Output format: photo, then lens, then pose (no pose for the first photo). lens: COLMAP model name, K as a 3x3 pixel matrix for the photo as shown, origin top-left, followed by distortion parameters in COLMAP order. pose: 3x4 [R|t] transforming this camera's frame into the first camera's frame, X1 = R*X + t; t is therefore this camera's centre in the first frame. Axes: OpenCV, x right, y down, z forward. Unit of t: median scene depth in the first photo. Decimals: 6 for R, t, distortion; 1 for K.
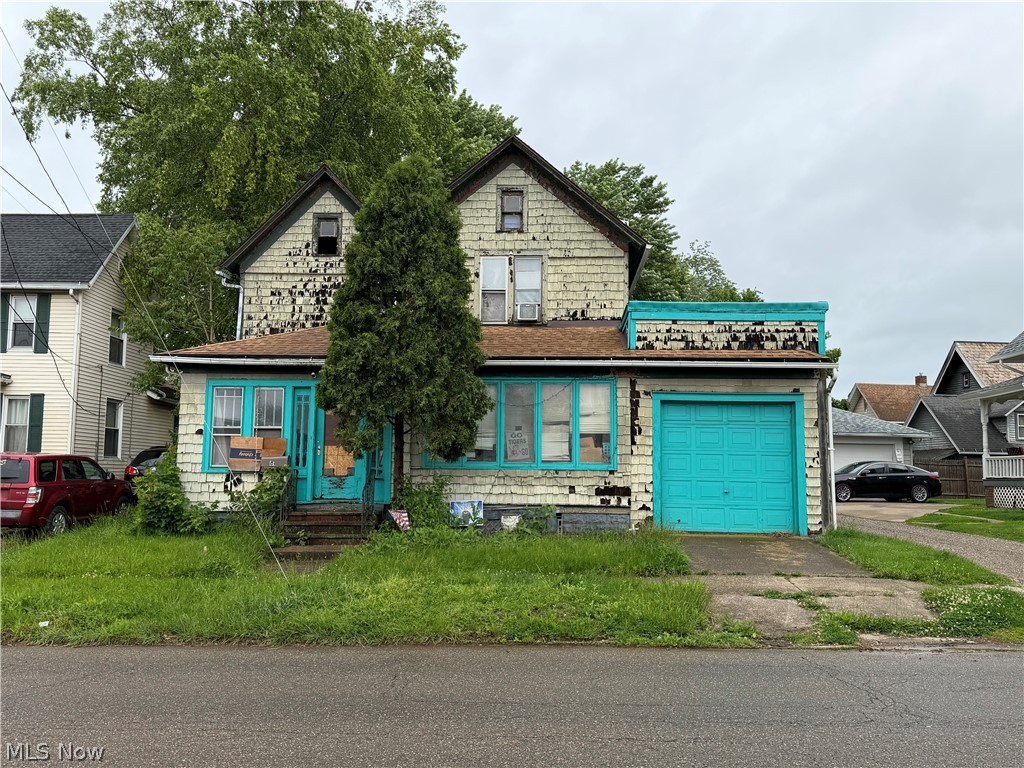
lens RADIAL K [[888.2, 0, 512.0], [0, 888.2, 384.0], [0, 0, 1]] dist [0.128430, -0.191746]
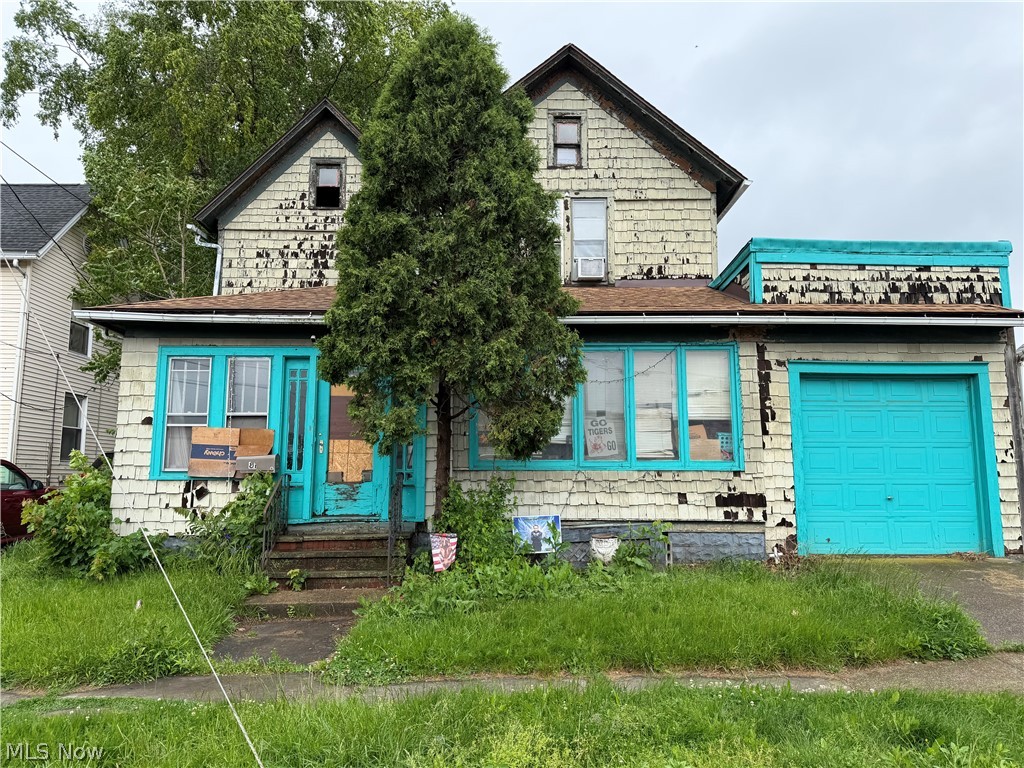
lens RADIAL K [[710.7, 0, 512.0], [0, 710.7, 384.0], [0, 0, 1]] dist [0.061406, -0.074121]
pose [[0.997862, -0.003467, 0.065270, -0.103279], [0.005172, 0.999649, -0.025973, 0.040949], [-0.065157, 0.026255, 0.997530, 0.432571]]
